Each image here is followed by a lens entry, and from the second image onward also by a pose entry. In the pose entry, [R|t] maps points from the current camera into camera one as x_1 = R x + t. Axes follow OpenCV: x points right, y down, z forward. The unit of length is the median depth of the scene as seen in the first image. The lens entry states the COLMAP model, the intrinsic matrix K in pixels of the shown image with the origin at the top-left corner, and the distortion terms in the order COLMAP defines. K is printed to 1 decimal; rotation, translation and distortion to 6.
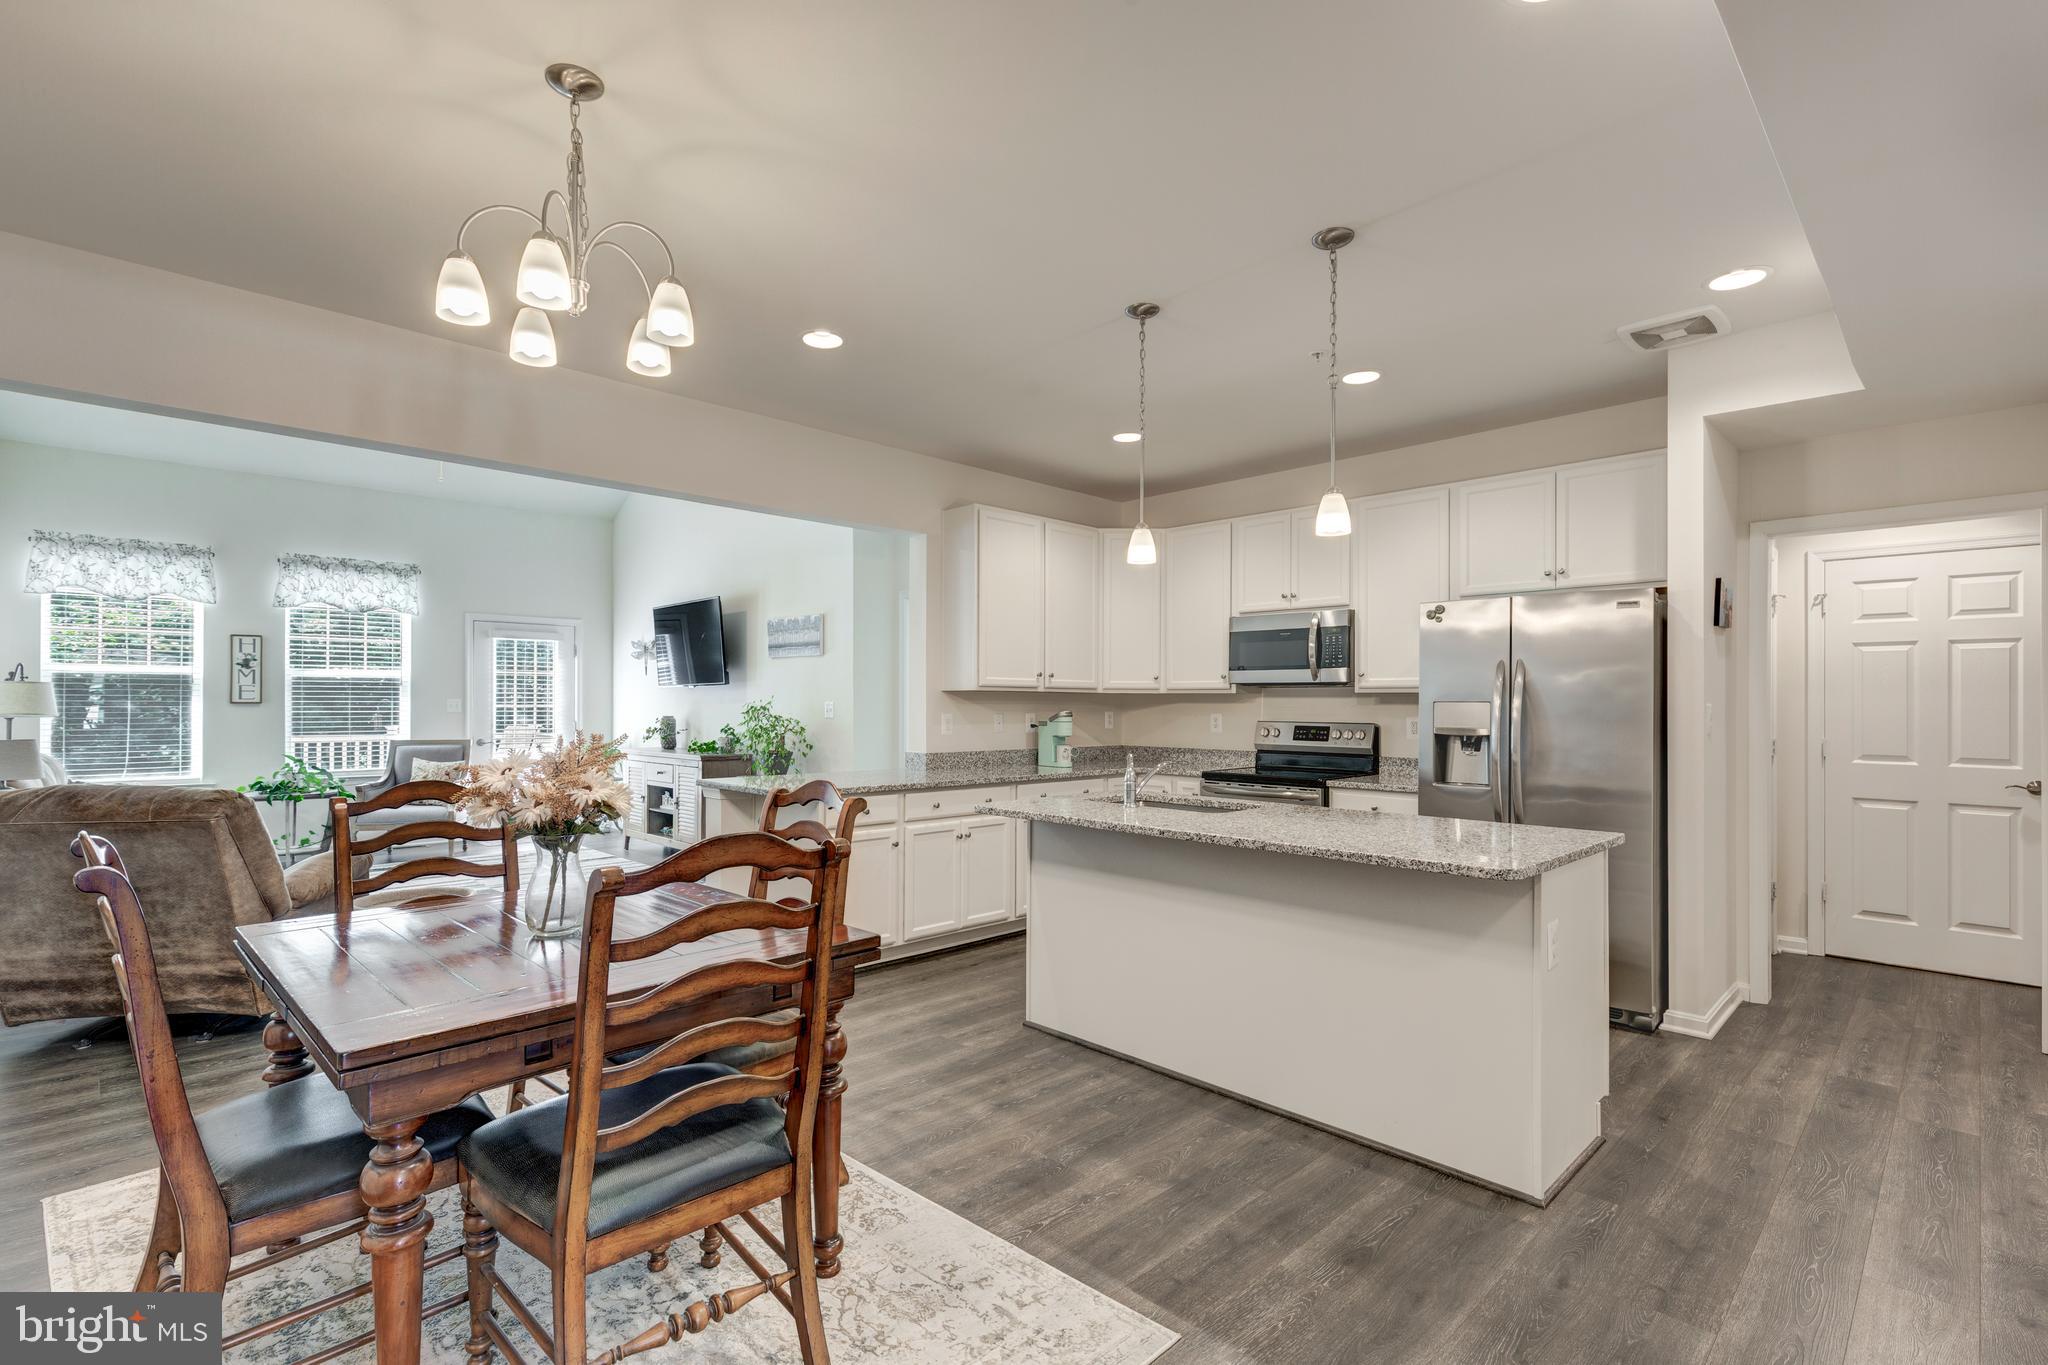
lens RADIAL K [[945.3, 0, 1024.8], [0, 945.3, 696.5], [0, 0, 1]] dist [0.006878, -0.001339]
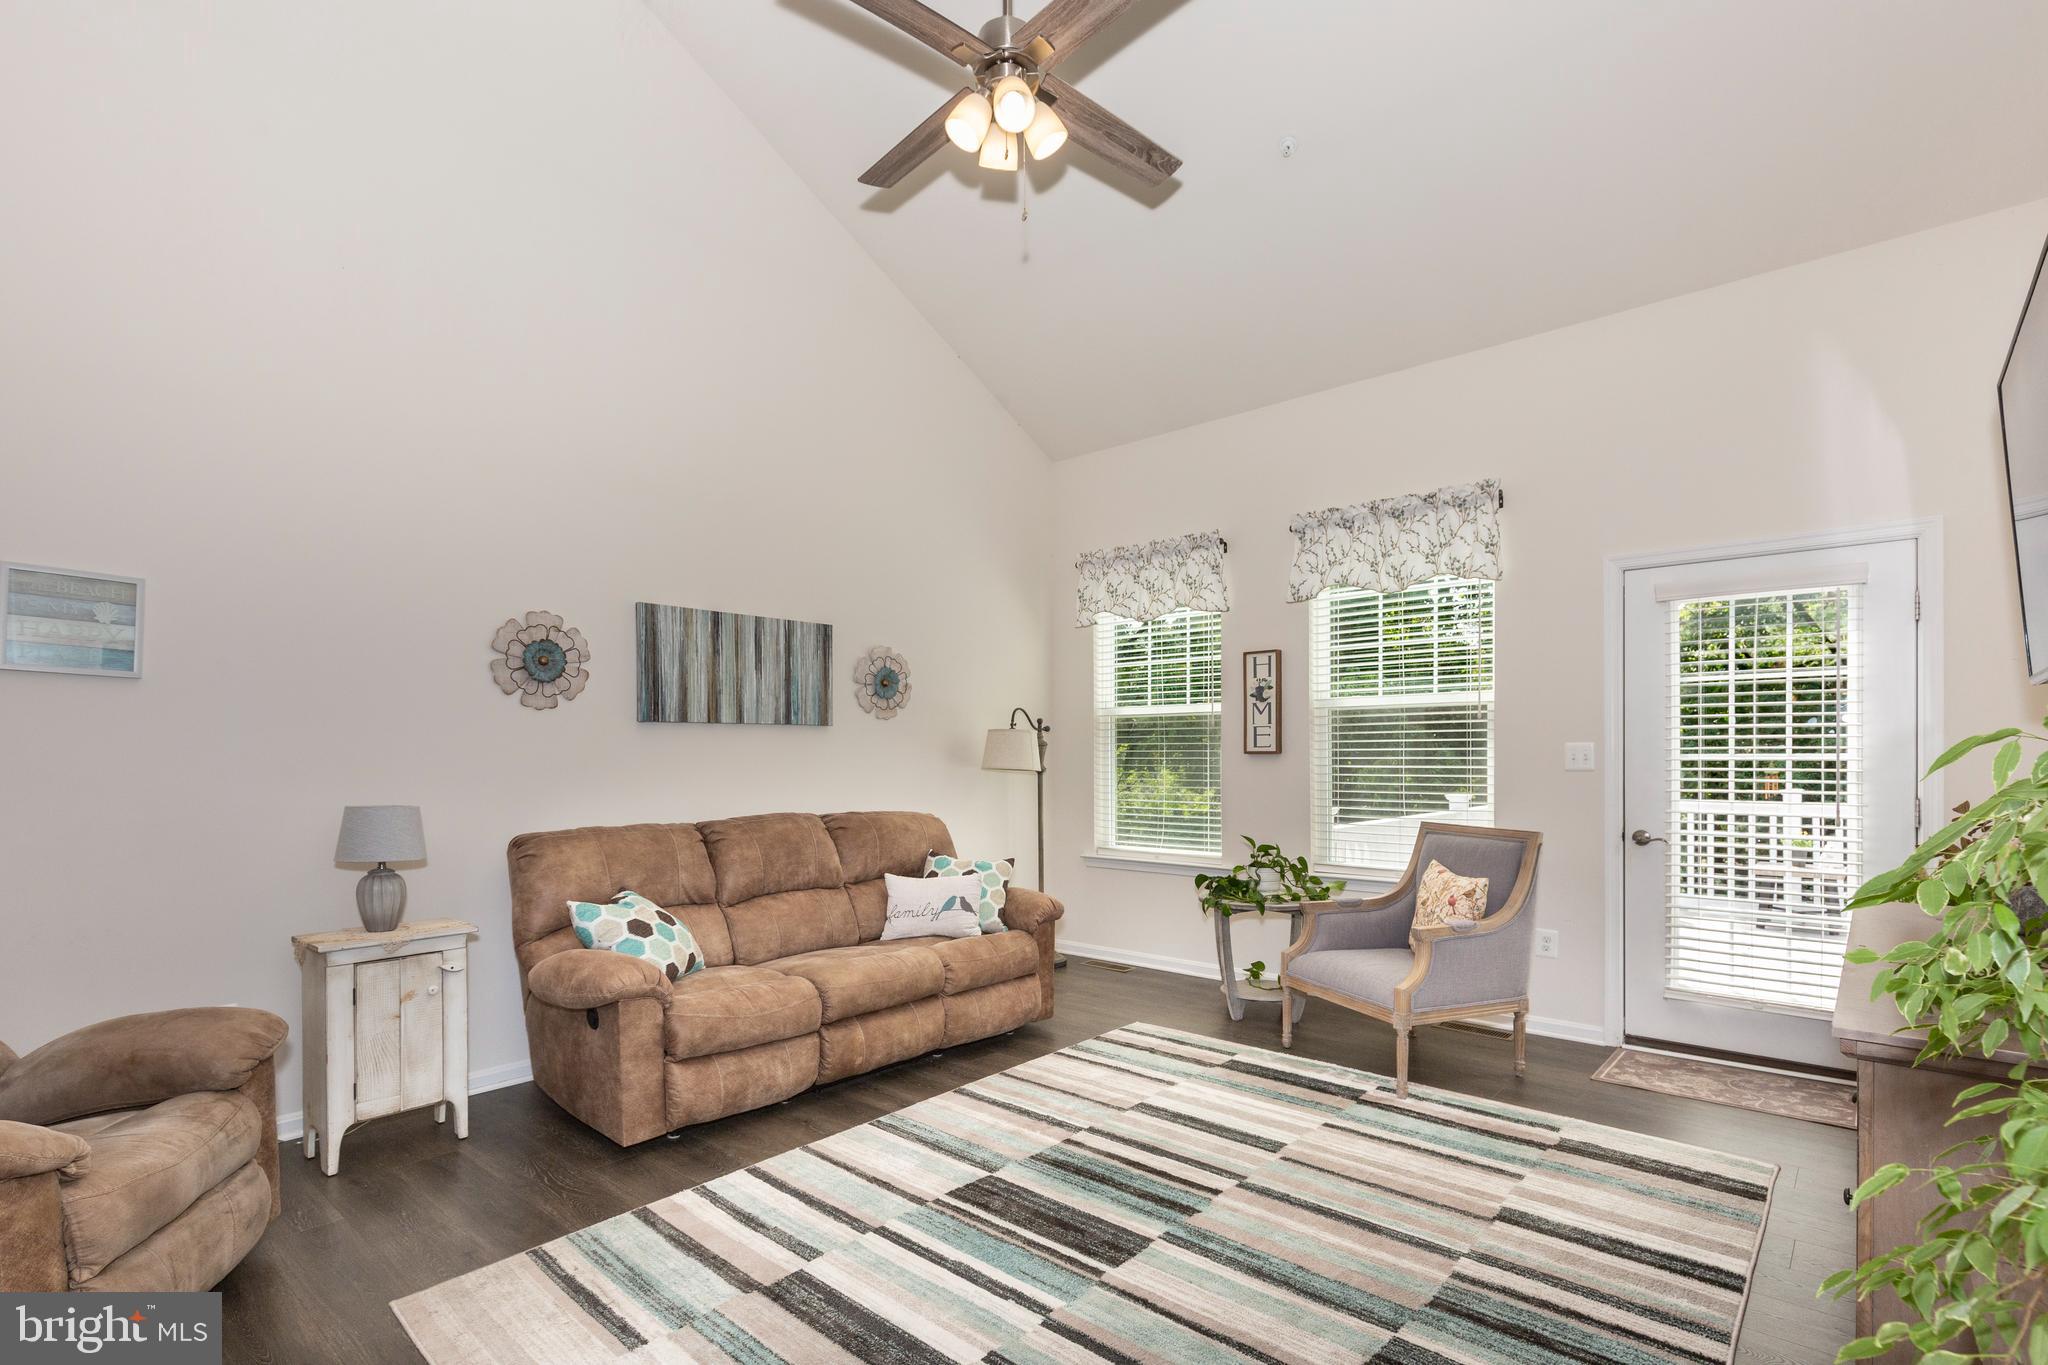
lens RADIAL K [[945.3, 0, 1013.9], [0, 945.3, 745.3], [0, 0, 1]] dist [0.006878, -0.001339]
pose [[0.048560, -0.011399, -0.998755, -0.173753], [0.009434, 0.999896, -0.010953, 0.007071], [0.998776, -0.008891, 0.048662, 0.825475]]
